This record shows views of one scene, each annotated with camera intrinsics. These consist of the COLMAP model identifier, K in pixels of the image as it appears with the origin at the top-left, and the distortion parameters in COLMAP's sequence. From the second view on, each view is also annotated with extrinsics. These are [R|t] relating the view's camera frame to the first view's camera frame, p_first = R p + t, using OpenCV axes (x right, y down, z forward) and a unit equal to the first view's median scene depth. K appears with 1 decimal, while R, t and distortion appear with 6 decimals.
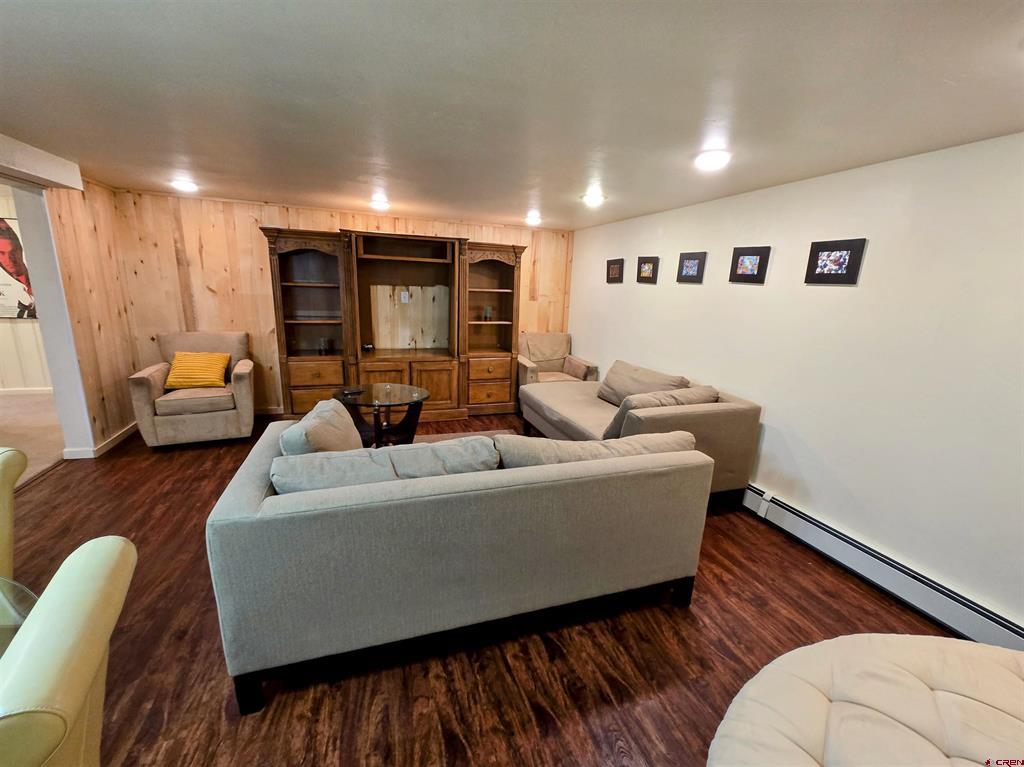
lens RADIAL K [[420.5, 0, 508.6], [0, 420.5, 380.9], [0, 0, 1]] dist [-0.001044, 0.000626]
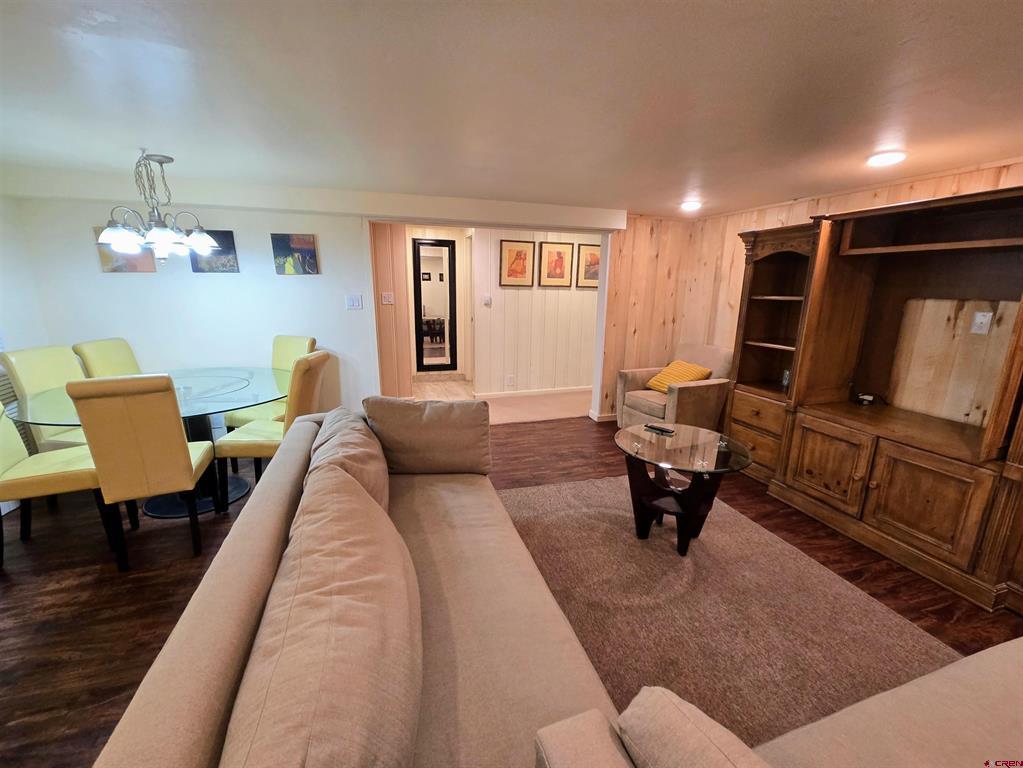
lens RADIAL K [[420.1, 0, 511.6], [0, 420.1, 387.1], [0, 0, 1]] dist [-0.001044, 0.000626]
pose [[0.013065, 0.194830, -0.980750, 0.302206], [-0.236069, 0.953708, 0.186313, -0.101481], [0.971648, 0.229091, 0.058453, 0.516087]]
